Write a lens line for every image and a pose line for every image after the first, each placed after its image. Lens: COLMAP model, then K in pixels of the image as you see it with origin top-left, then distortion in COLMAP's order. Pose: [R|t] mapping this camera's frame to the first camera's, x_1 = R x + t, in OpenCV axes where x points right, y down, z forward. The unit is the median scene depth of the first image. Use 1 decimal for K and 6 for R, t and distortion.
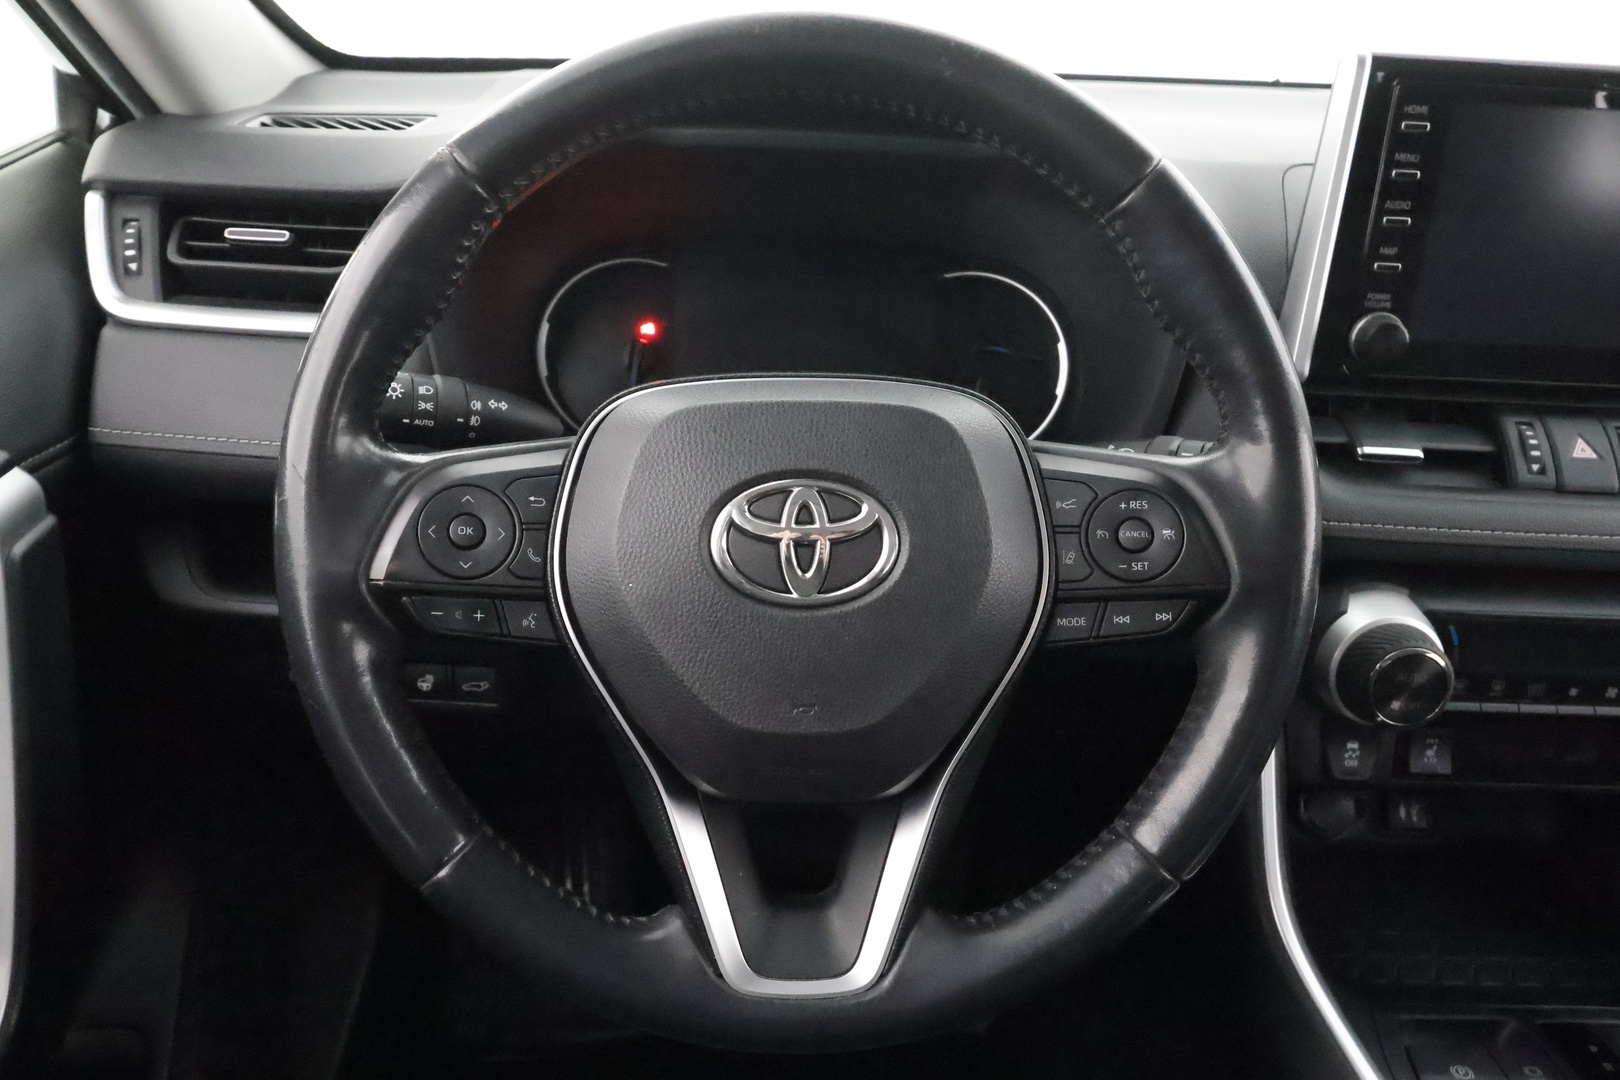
lens RADIAL K [[1239.9, 0, 810.0], [0, 1239.9, 540.0], [0, 0, 1]] dist [0.003398, 0.002790]
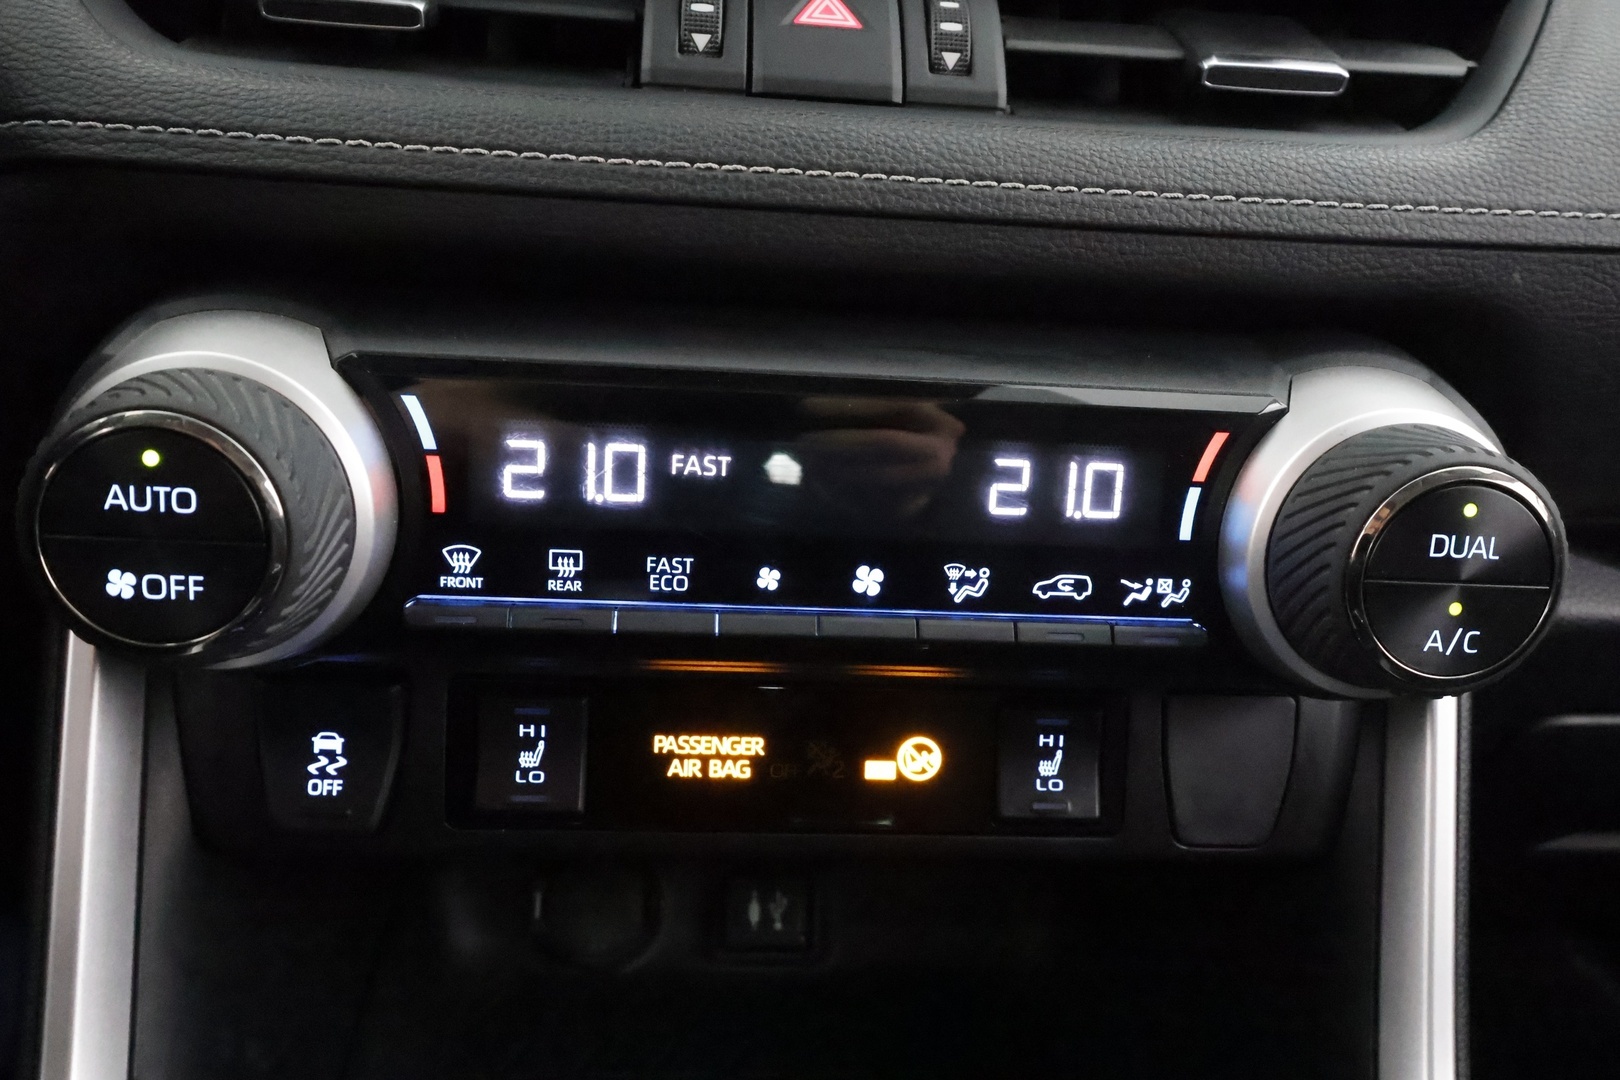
lens RADIAL K [[1272.5, 0, 806.7], [0, 1272.5, 594.8], [0, 0, 1]] dist [-0.009744, -0.003591]
pose [[0.998164, -0.014633, 0.058772, 0.750327], [0.017363, 0.998781, -0.046211, 0.181000], [-0.058024, 0.047147, 0.997201, 0.749955]]
